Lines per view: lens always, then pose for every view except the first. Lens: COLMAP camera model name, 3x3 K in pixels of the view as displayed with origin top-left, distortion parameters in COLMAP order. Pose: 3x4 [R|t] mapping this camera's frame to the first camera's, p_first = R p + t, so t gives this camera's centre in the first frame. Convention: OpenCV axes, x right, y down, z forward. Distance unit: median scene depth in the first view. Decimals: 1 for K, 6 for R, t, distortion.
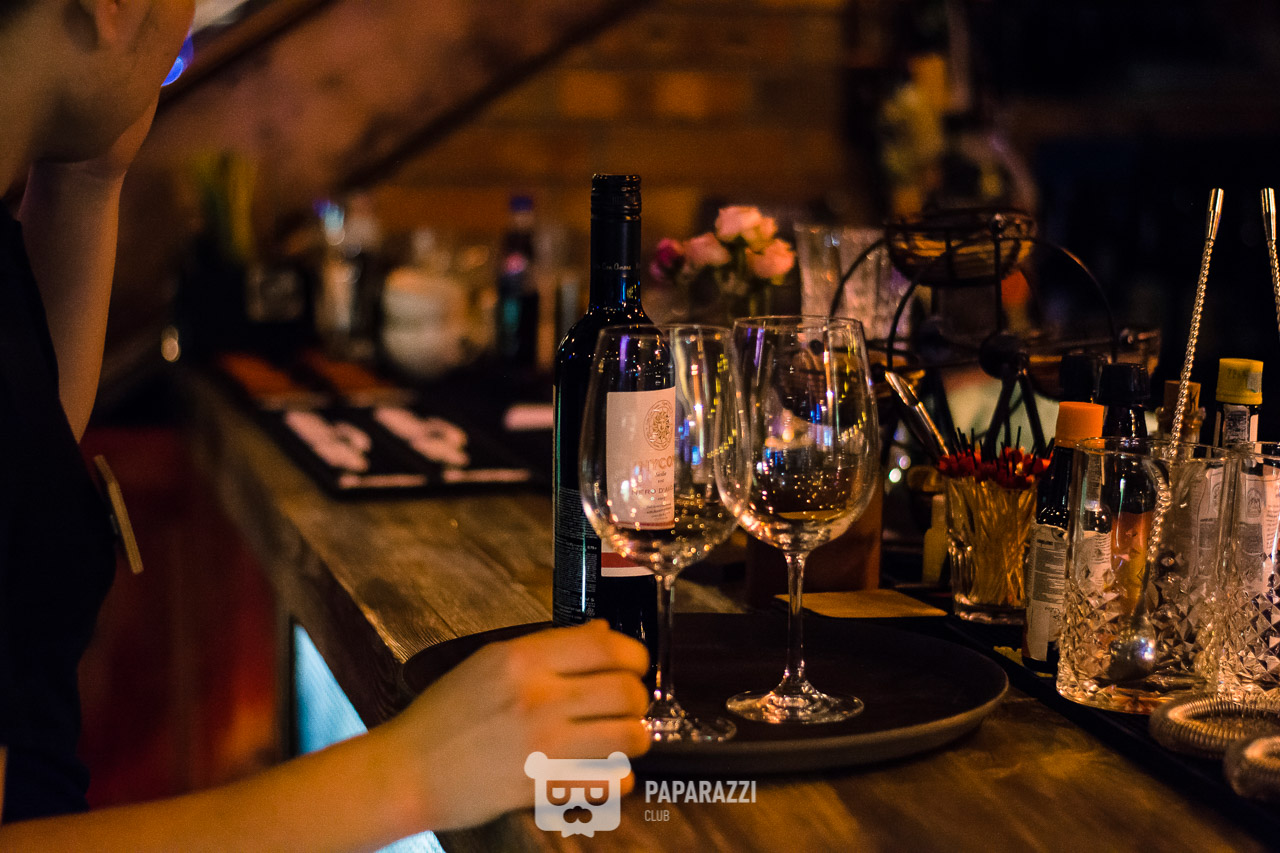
lens RADIAL K [[2825.0, 0, 640.0], [0, 2825.0, 426.5], [0, 0, 1]] dist [-0.019811, -0.067979]
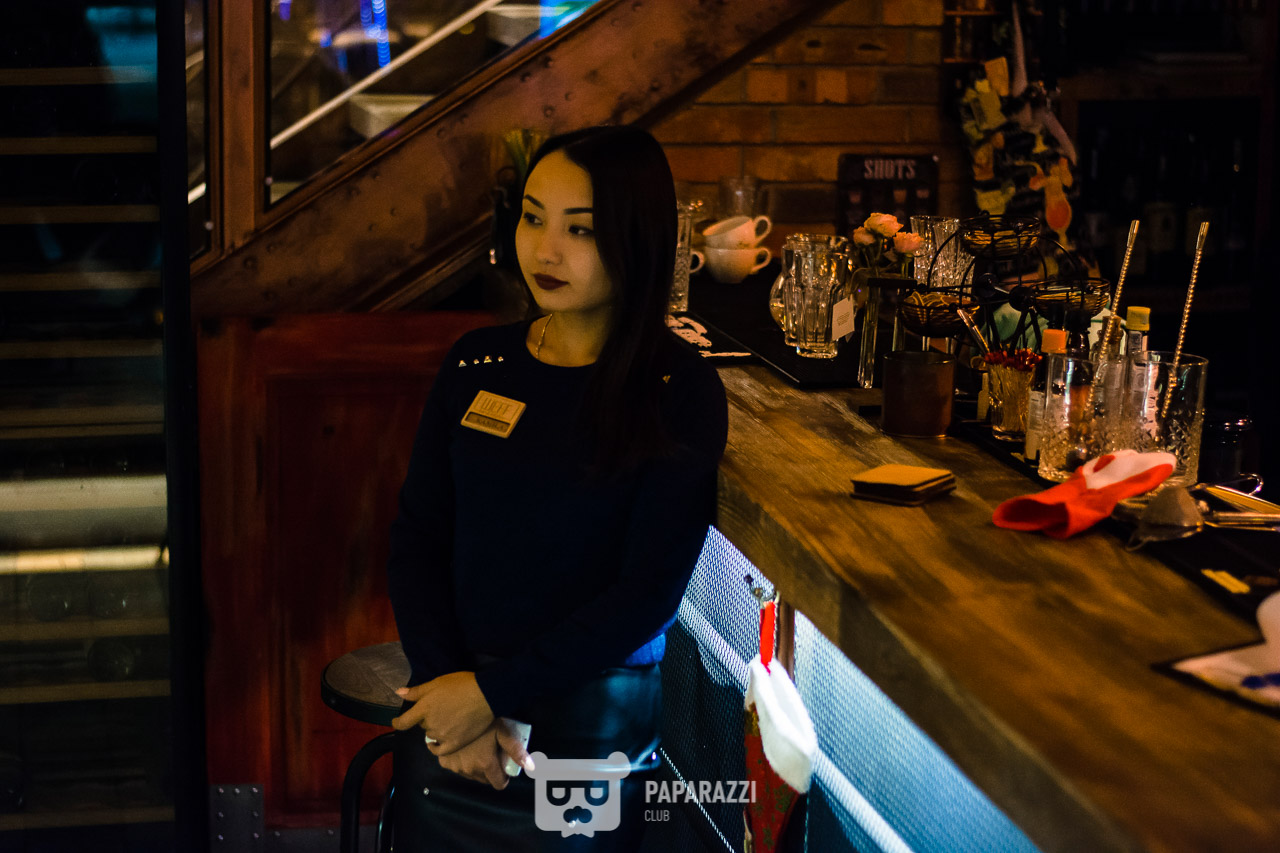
lens RADIAL K [[2825.0, 0, 640.0], [0, 2825.0, 426.5], [0, 0, 1]] dist [-0.019811, -0.067979]
pose [[0.999379, 0.006378, -0.034648, -0.058008], [-0.004216, 0.998060, 0.062112, -0.055194], [0.034977, -0.061927, 0.997468, -0.871785]]
